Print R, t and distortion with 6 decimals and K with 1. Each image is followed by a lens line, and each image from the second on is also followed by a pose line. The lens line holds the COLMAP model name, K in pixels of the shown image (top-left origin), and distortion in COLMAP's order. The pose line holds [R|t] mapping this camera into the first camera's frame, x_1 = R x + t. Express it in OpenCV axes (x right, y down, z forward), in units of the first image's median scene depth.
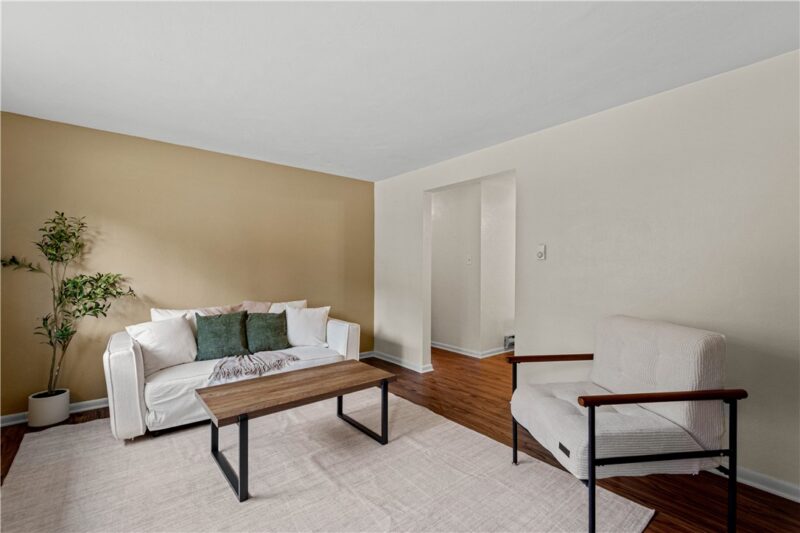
lens RADIAL K [[356.4, 0, 402.6], [0, 356.4, 267.4], [0, 0, 1]] dist [0.000636, 0.000055]
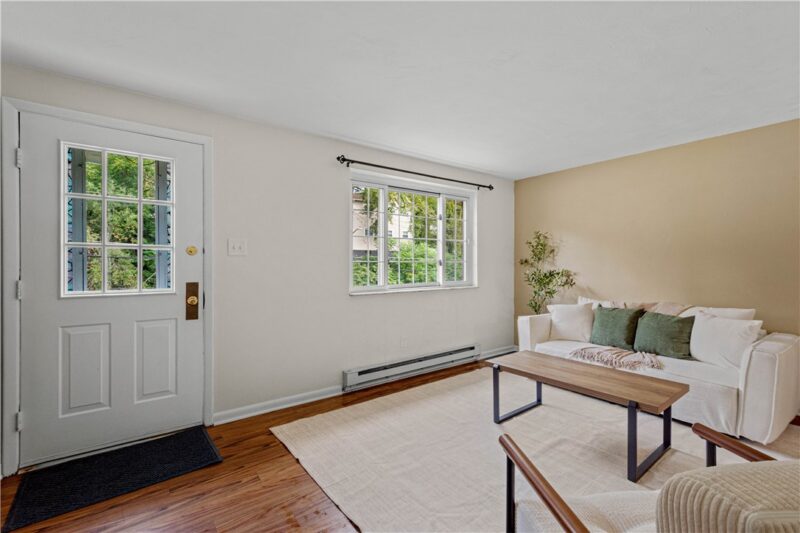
lens RADIAL K [[356.4, 0, 402.6], [0, 356.4, 267.4], [0, 0, 1]] dist [0.000636, 0.000055]
pose [[-0.052676, 0.002964, -0.998607, 0.693716], [0.004110, 0.999988, 0.002751, 0.003929], [0.998603, -0.003960, -0.052687, 0.460924]]
